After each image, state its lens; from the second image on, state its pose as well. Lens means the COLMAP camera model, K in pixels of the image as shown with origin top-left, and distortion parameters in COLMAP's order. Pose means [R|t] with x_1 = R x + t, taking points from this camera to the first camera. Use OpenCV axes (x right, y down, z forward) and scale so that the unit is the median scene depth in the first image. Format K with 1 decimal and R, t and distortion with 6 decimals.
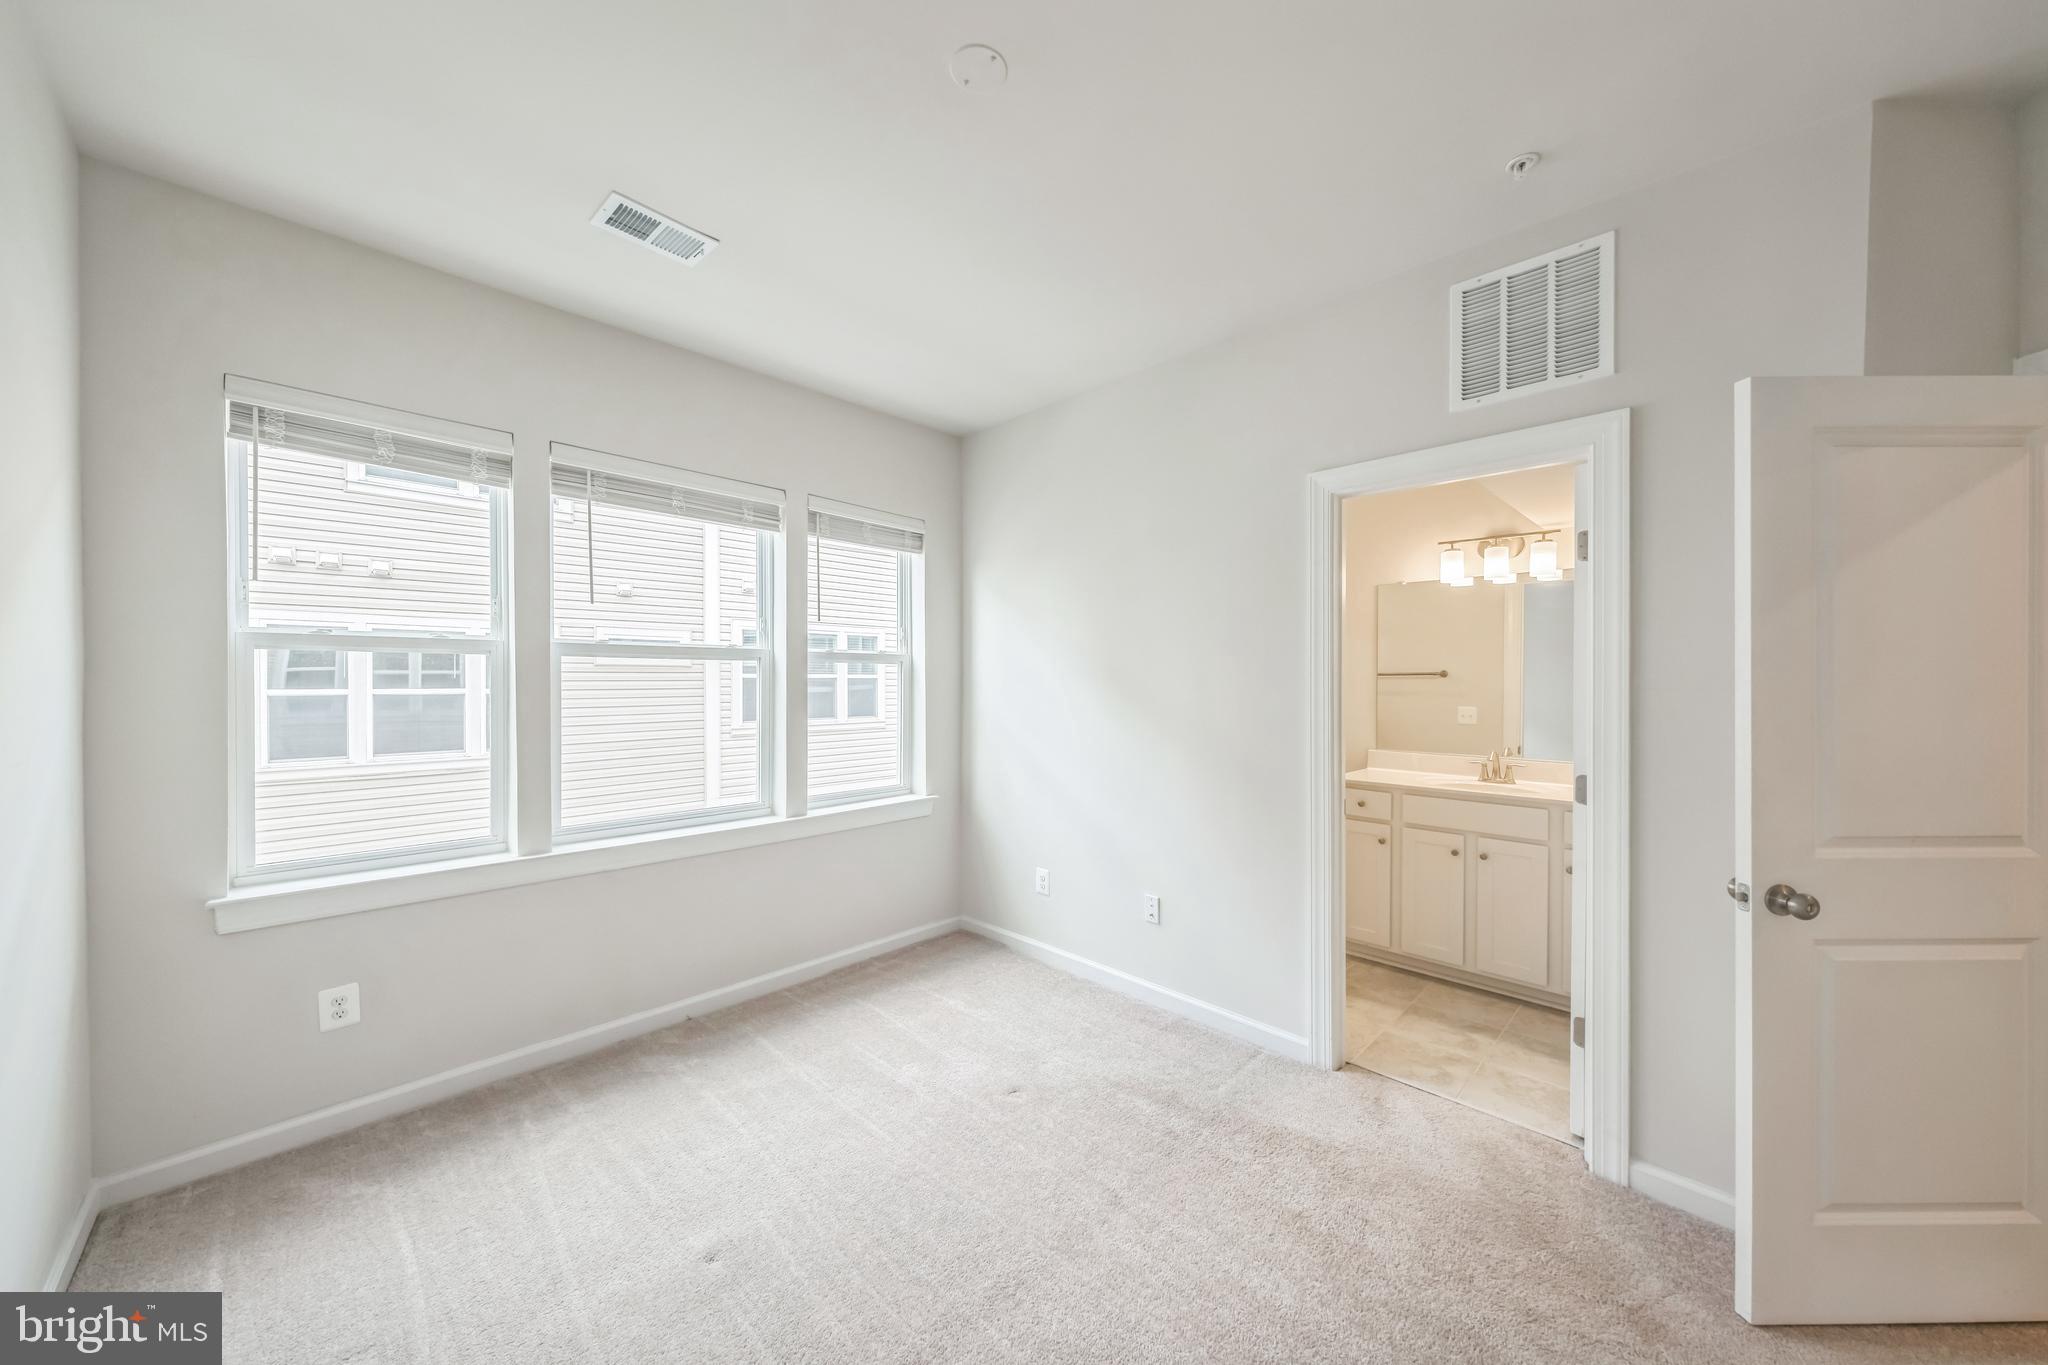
lens RADIAL K [[696.4, 0, 1029.4], [0, 696.4, 680.8], [0, 0, 1]] dist [0.002873, -0.000047]
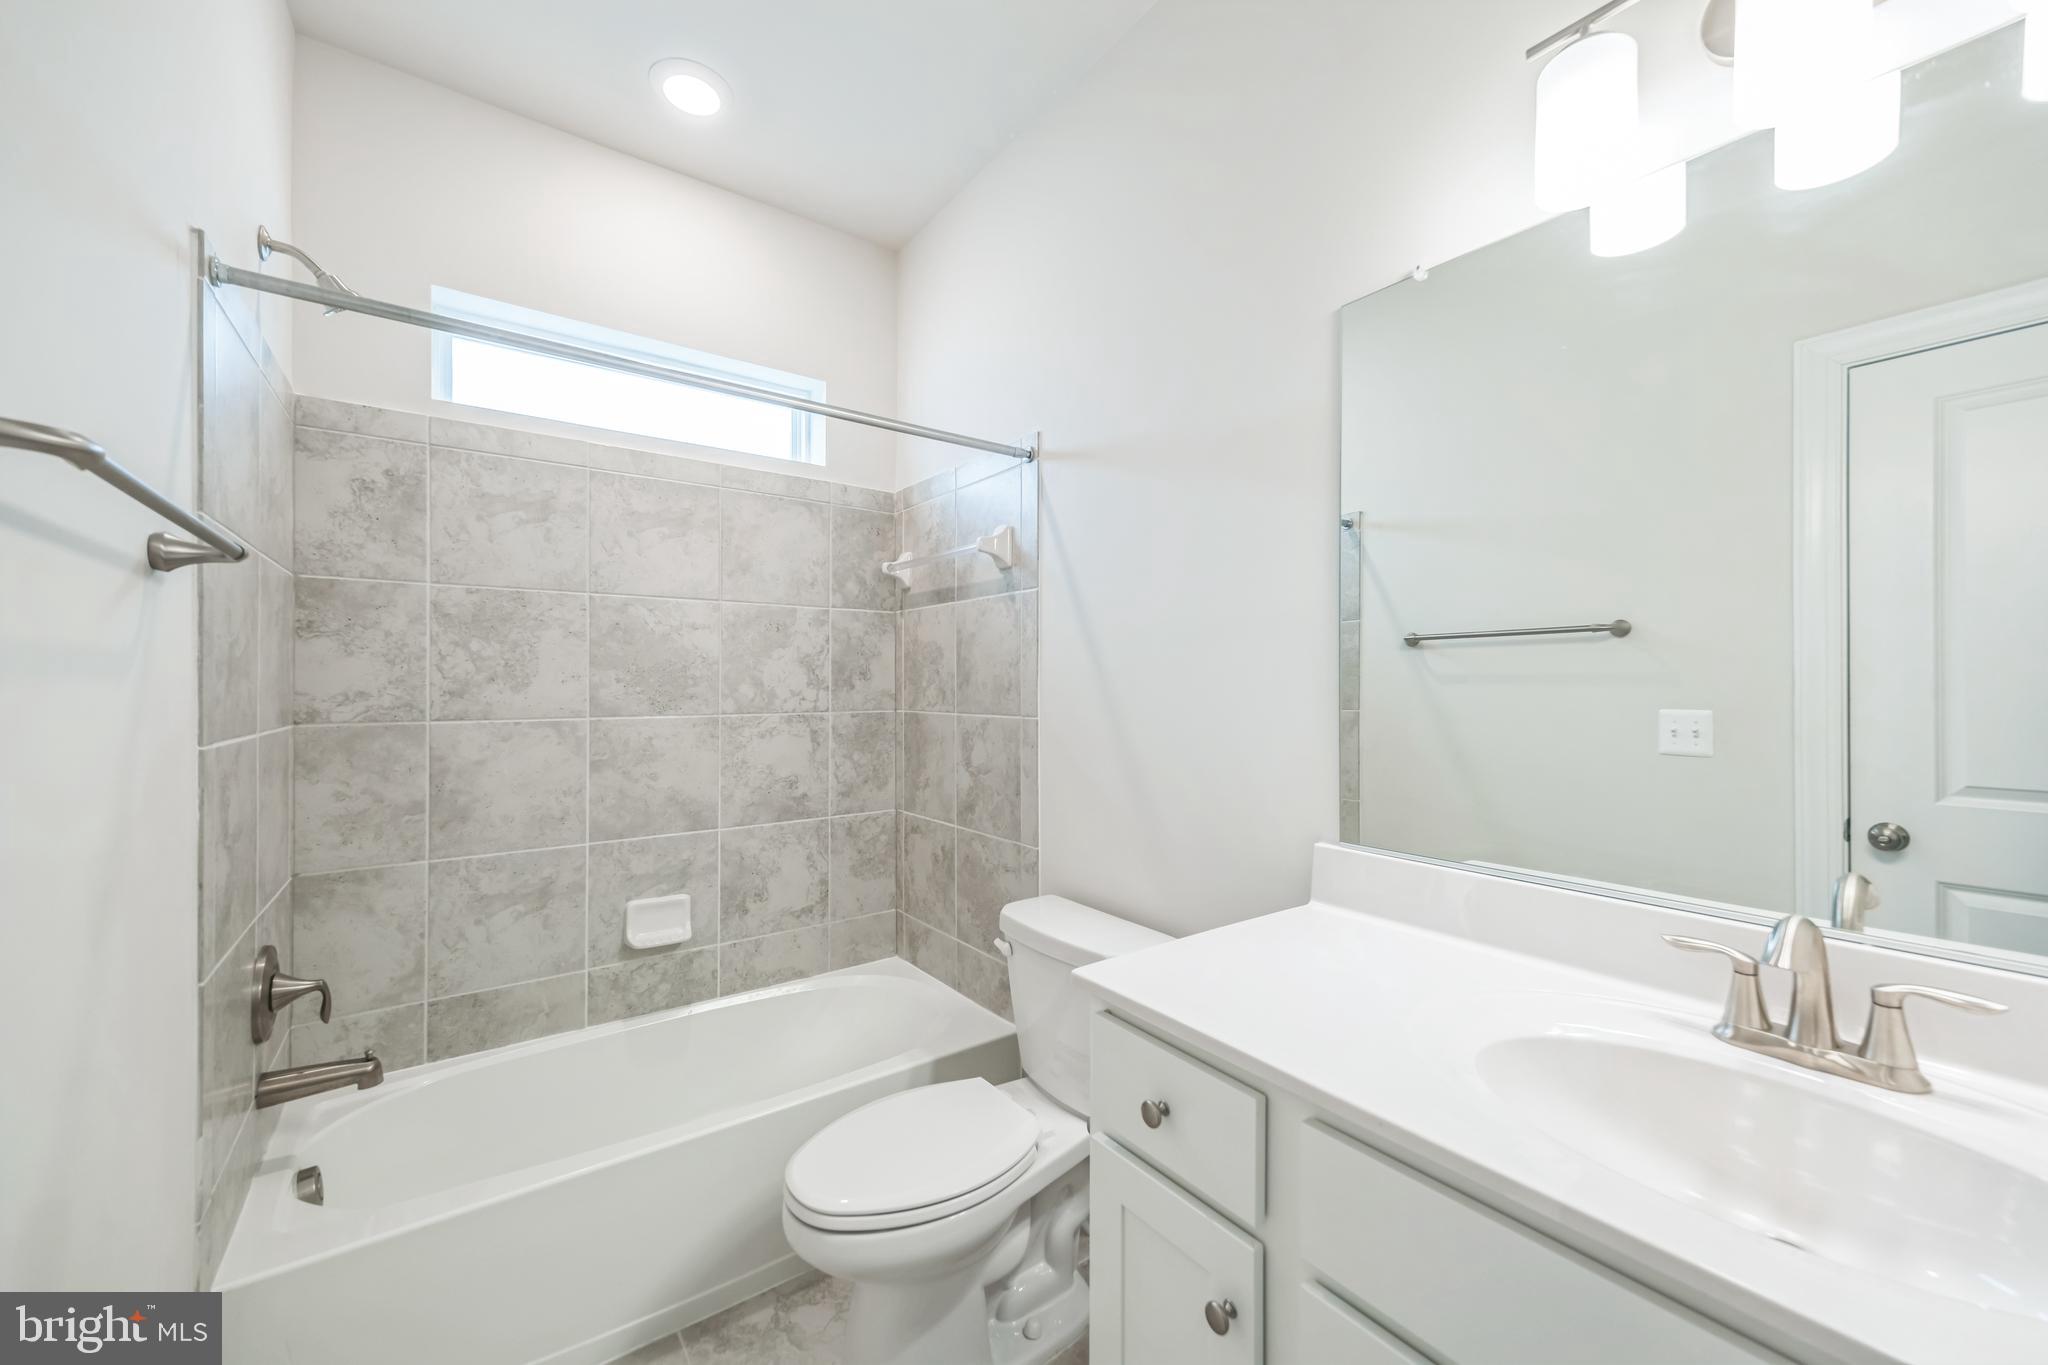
lens RADIAL K [[769.9, 0, 1031.5], [0, 769.9, 682.2], [0, 0, 1]] dist [0.015024, 0.000048]
pose [[0.988418, -0.000691, -0.151757, 0.415759], [0.000780, 1.000000, 0.000529, 0.026762], [0.151756, -0.000641, 0.988418, 0.642643]]
